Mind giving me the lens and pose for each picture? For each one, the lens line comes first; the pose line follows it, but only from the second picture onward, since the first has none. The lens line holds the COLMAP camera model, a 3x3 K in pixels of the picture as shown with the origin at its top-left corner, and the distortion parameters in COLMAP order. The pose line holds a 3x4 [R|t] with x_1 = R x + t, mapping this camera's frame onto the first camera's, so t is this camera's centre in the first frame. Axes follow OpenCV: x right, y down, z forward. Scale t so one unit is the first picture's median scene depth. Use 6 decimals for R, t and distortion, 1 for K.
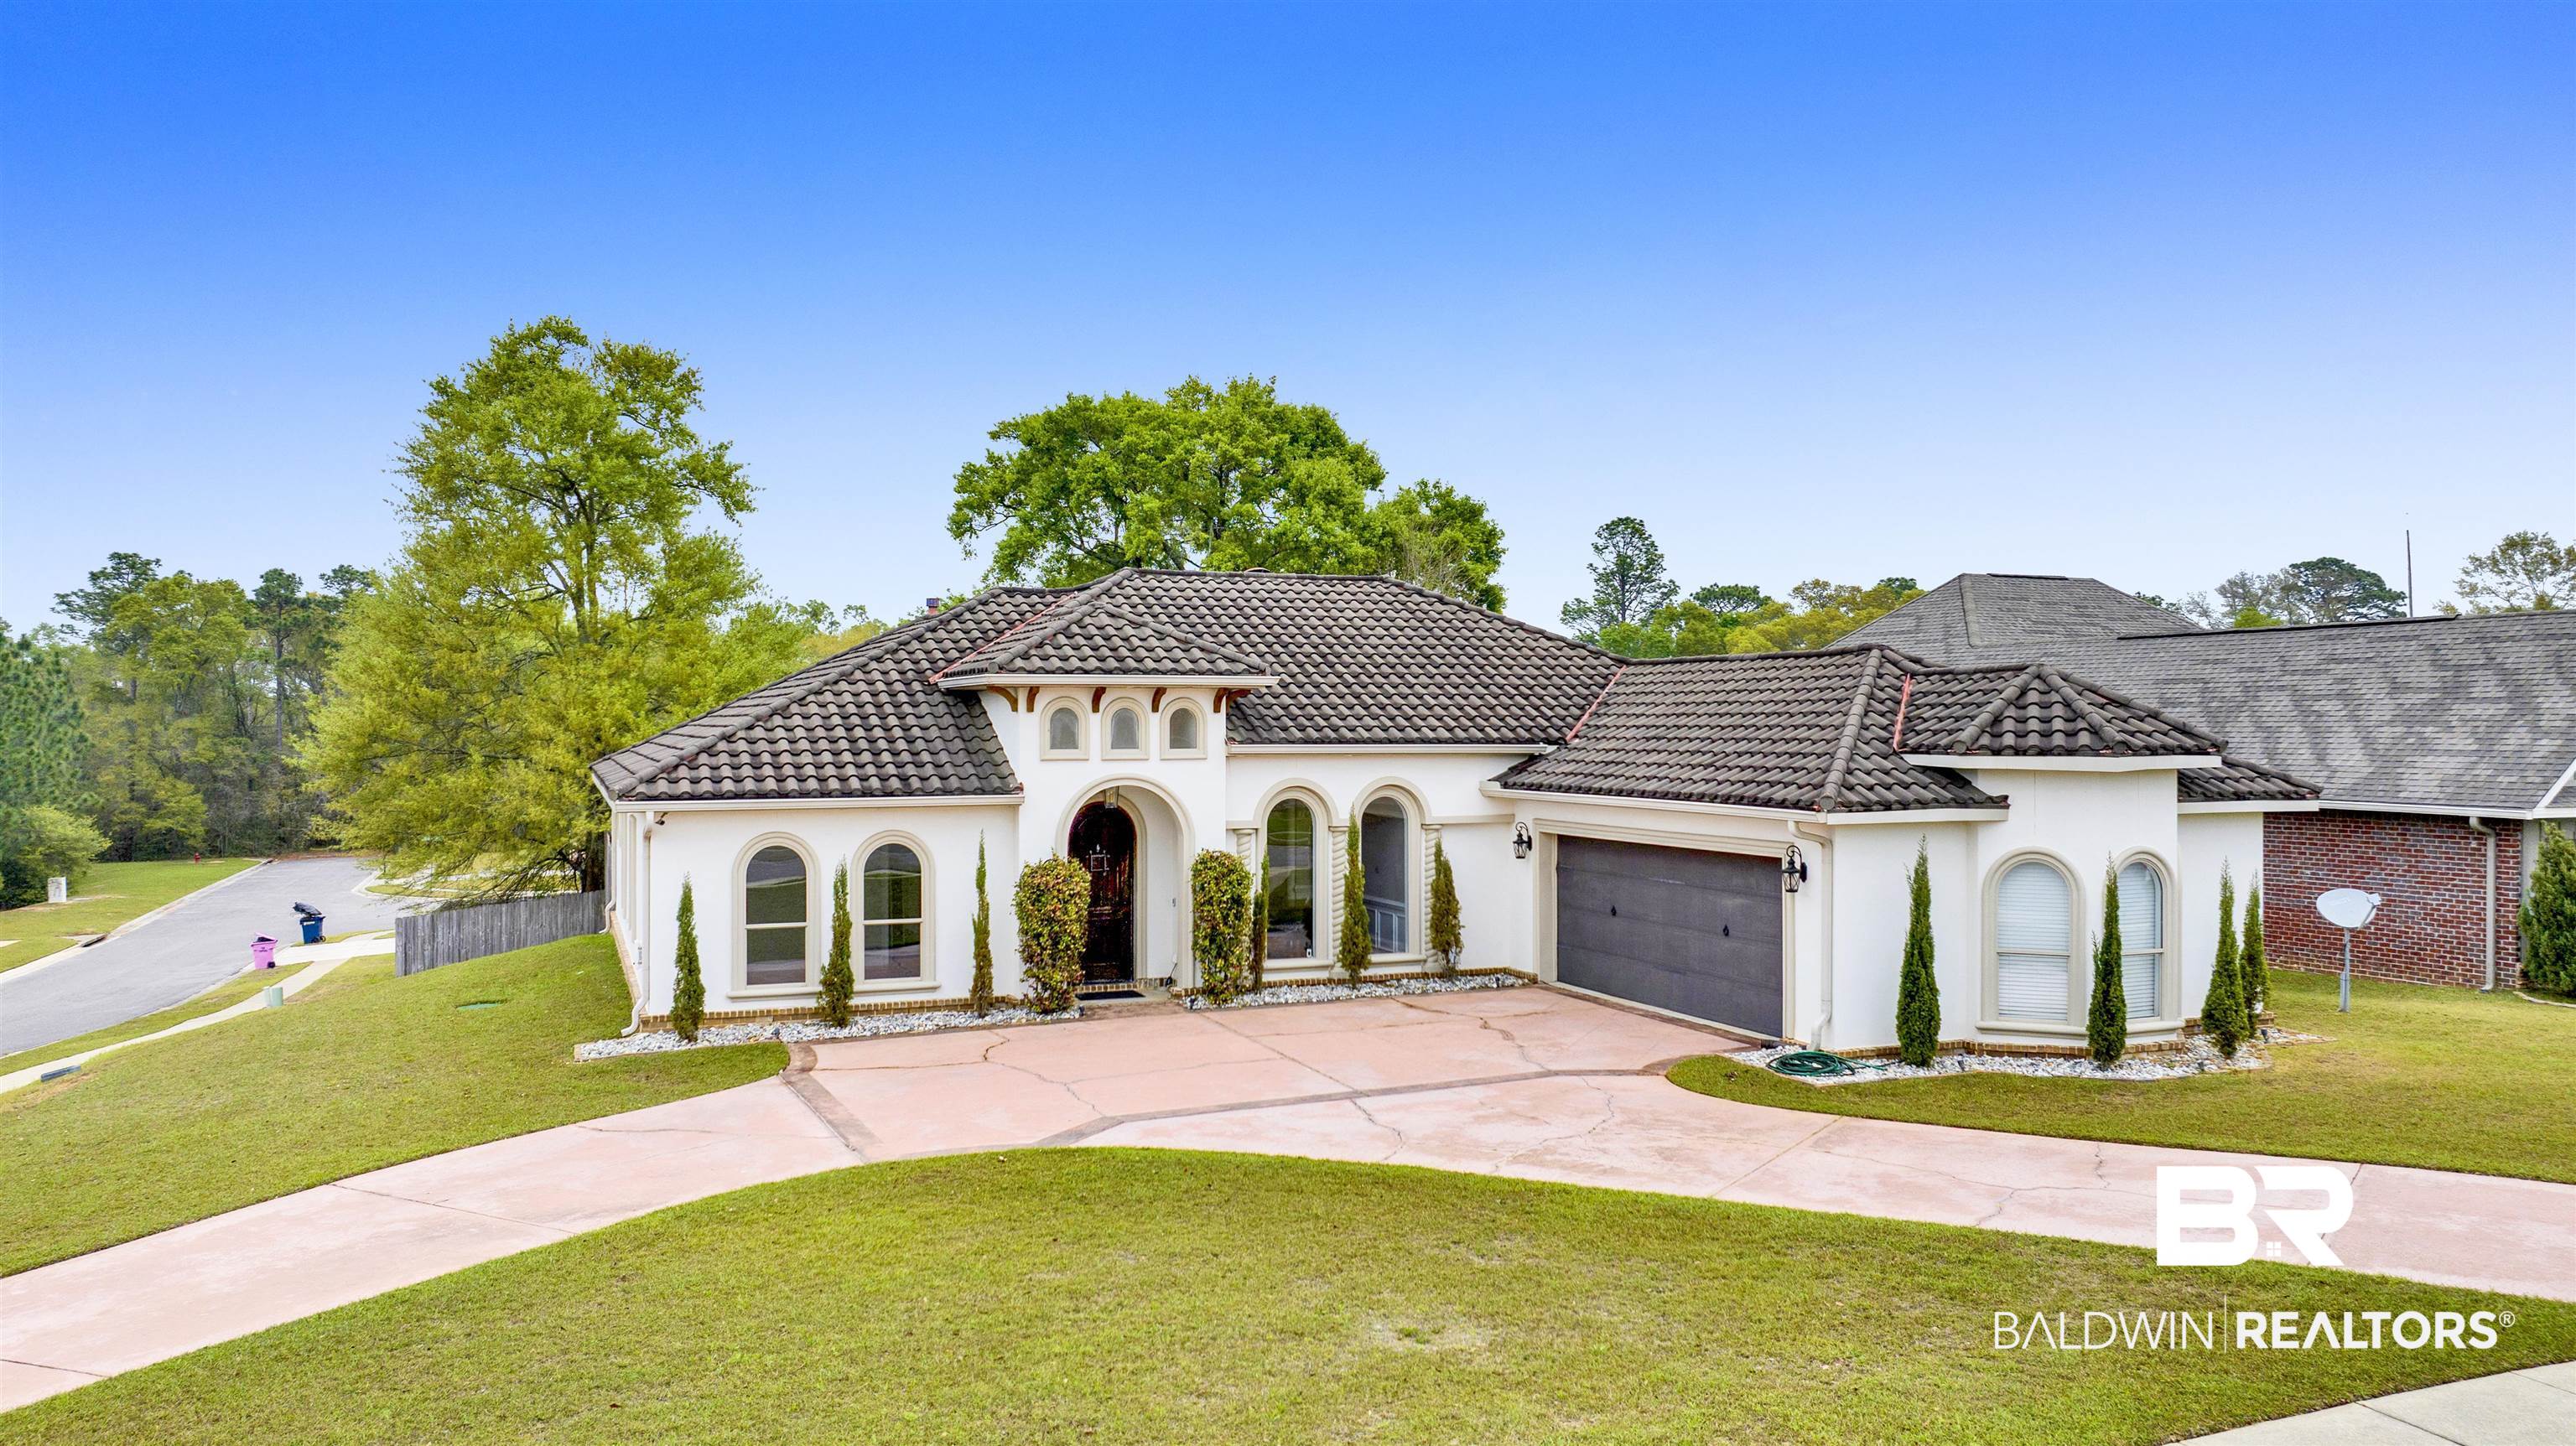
lens RADIAL K [[1827.8, 0, 1296.7], [0, 1827.8, 722.6], [0, 0, 1]] dist [-0.016887, -0.005598]
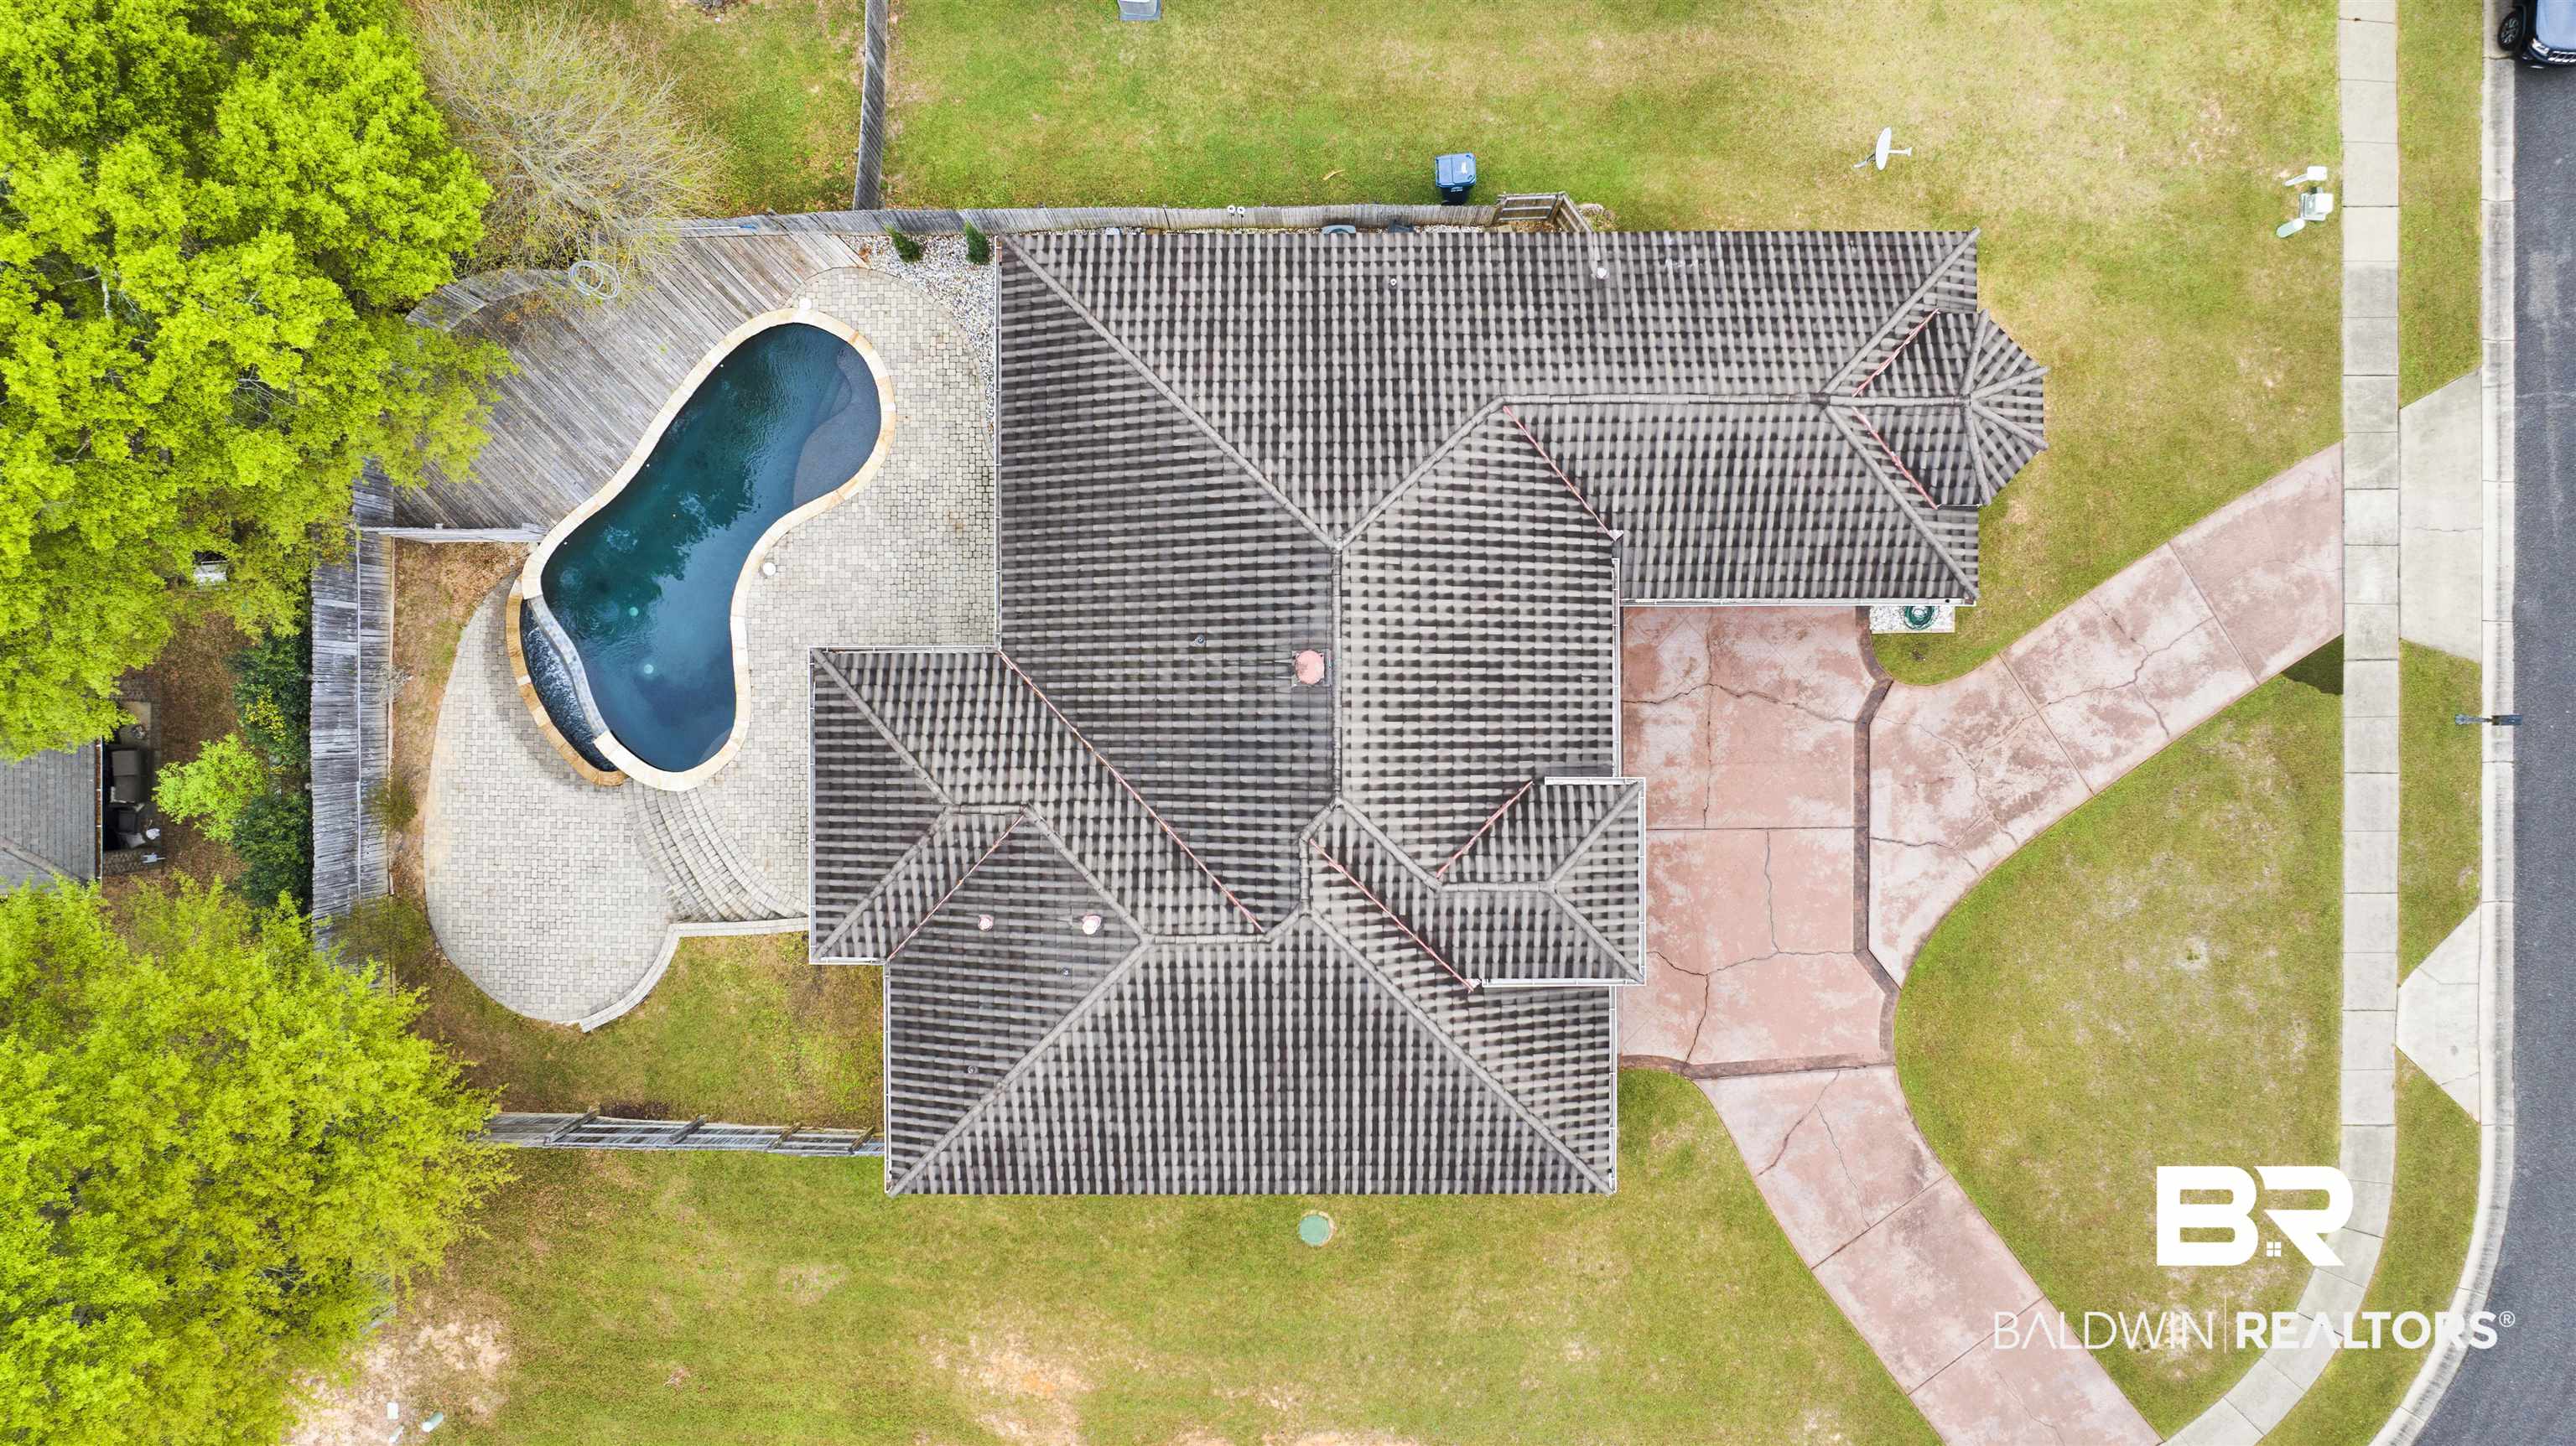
lens RADIAL K [[1800.3, 0, 1292.7], [0, 1800.3, 718.7], [0, 0, 1]] dist [-0.014414, -0.006216]
pose [[0.371314, -0.928502, -0.003036, -0.061900], [0.010028, 0.000741, 0.999949, -1.385948], [-0.928453, -0.371325, 0.009587, 1.215431]]
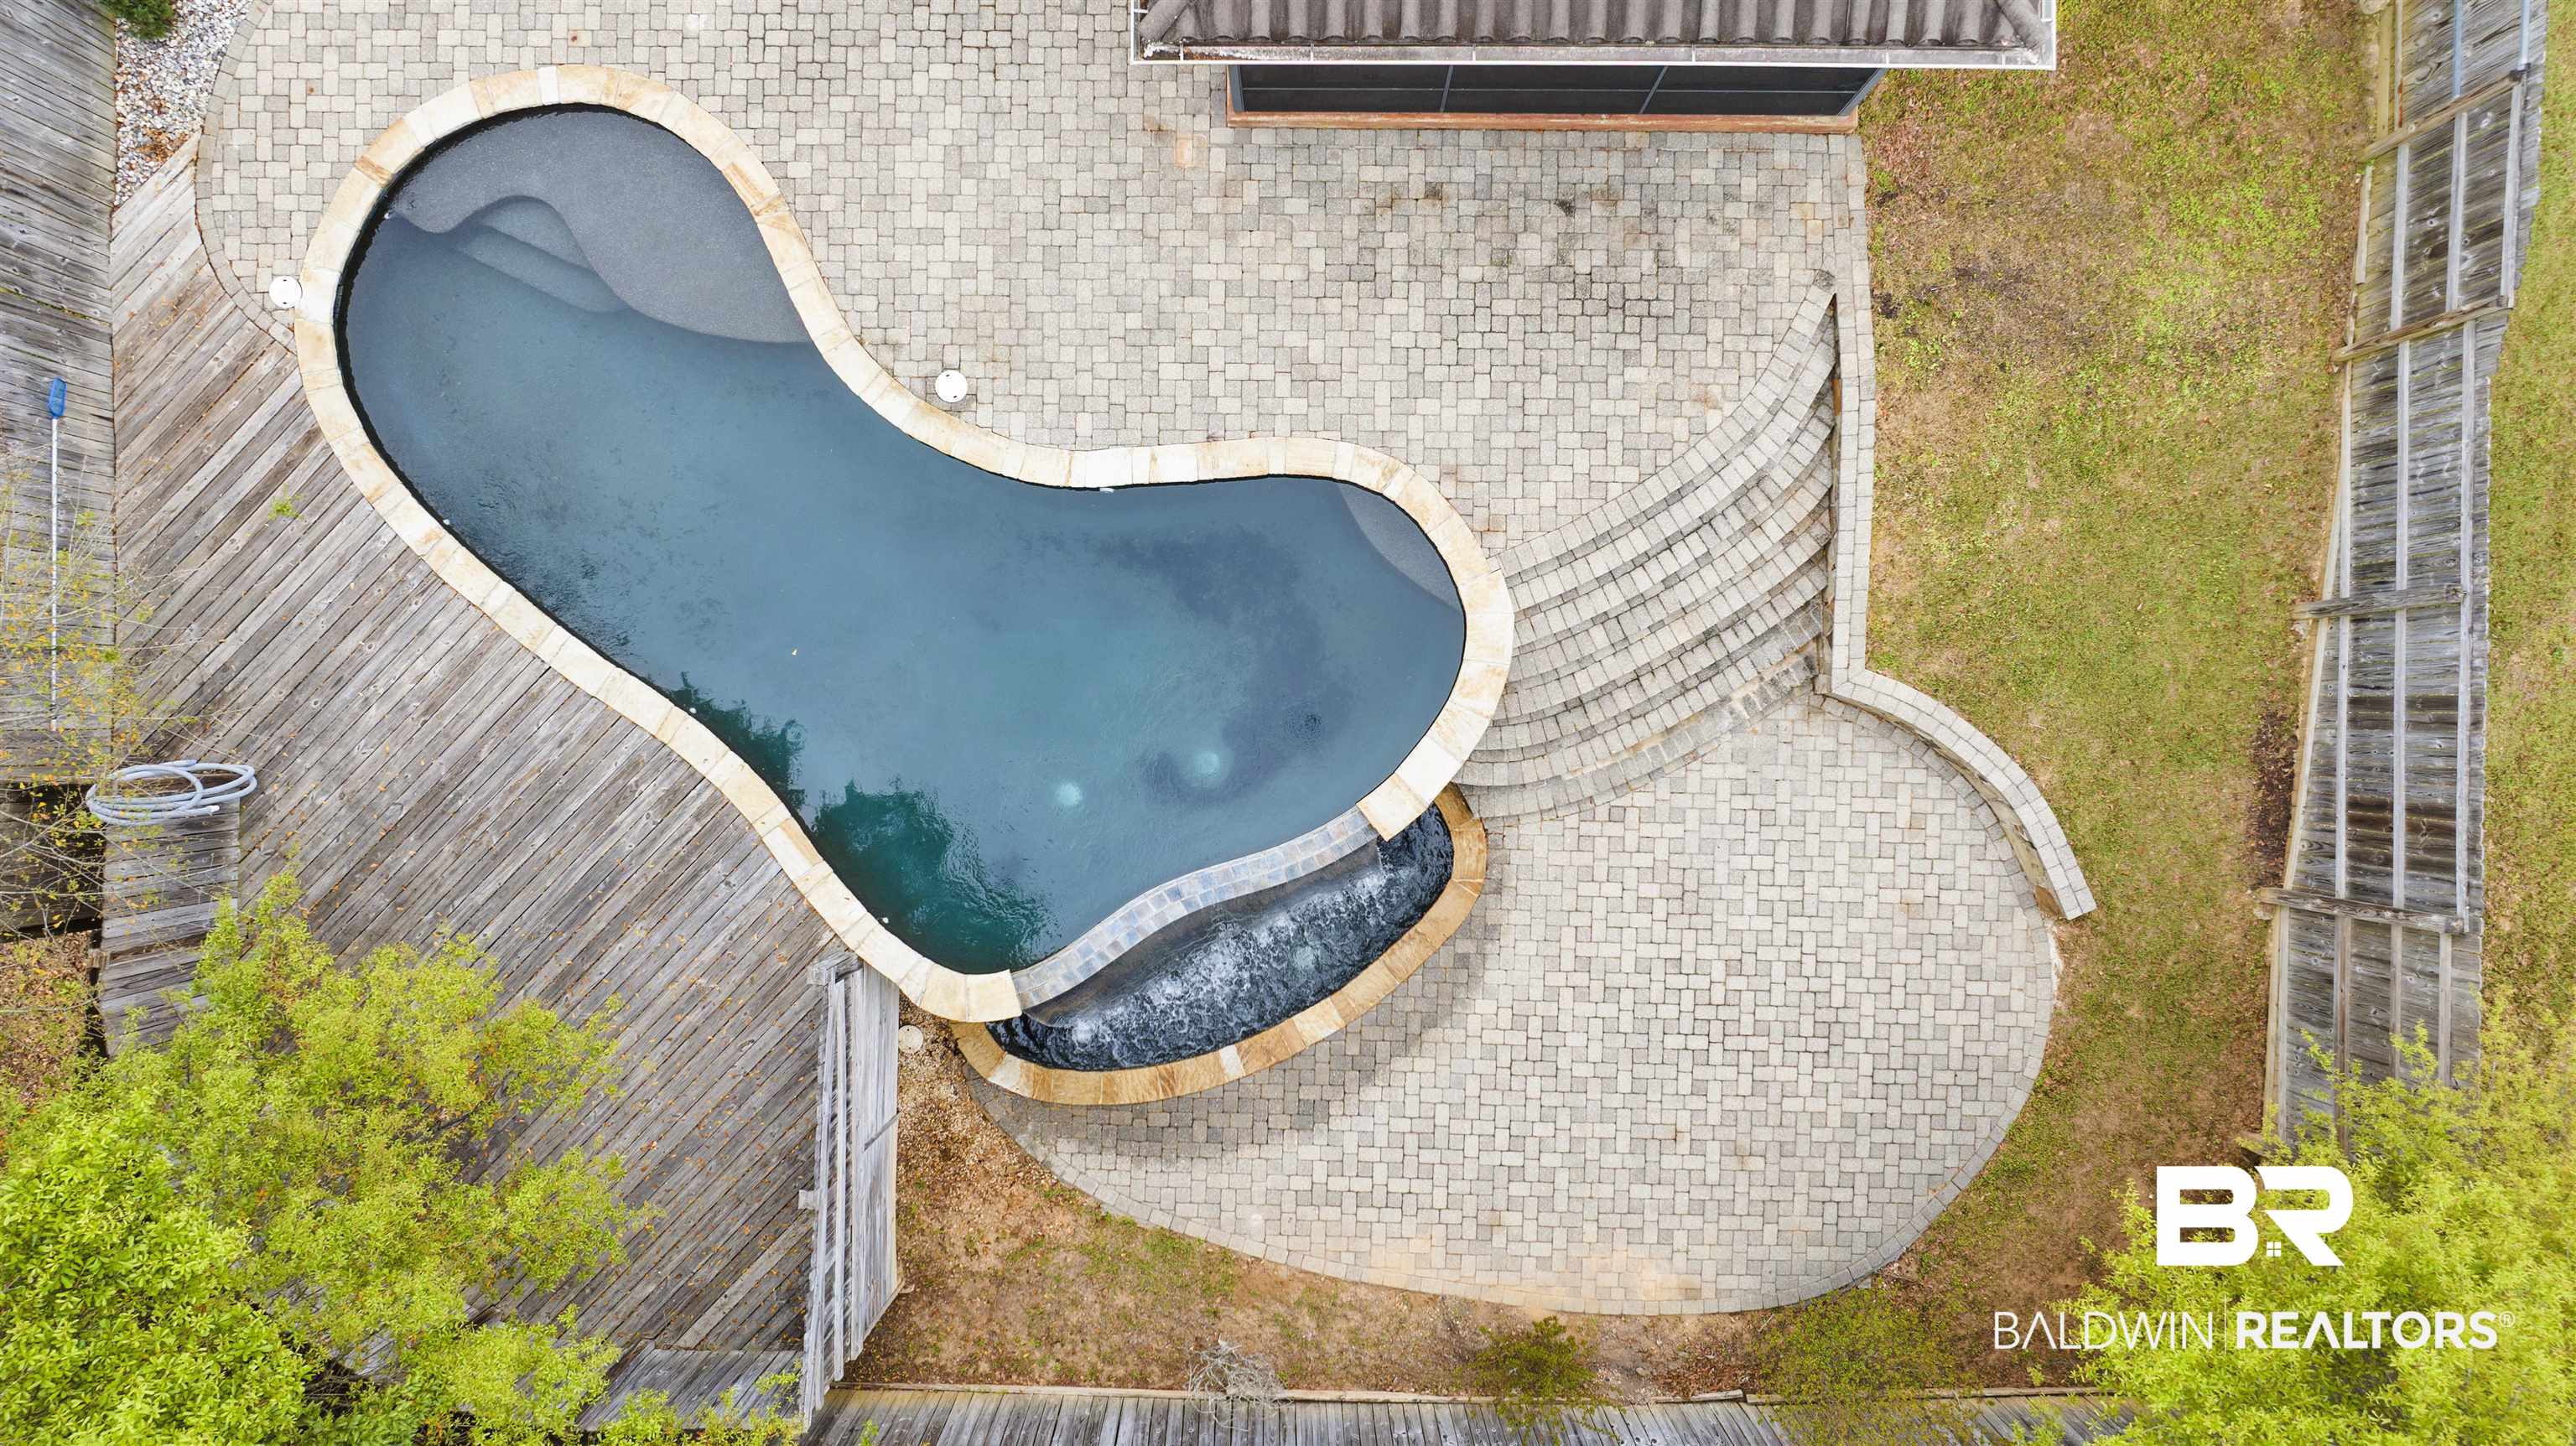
lens RADIAL K [[1822.6, 0, 1290.2], [0, 1822.6, 716.3], [0, 0, 1]] dist [-0.015120, -0.002559]
pose [[-0.926539, -0.376125, 0.007382, -0.267437], [0.002463, 0.013557, 0.999905, -0.461852], [-0.376190, 0.926470, -0.011634, 1.763586]]
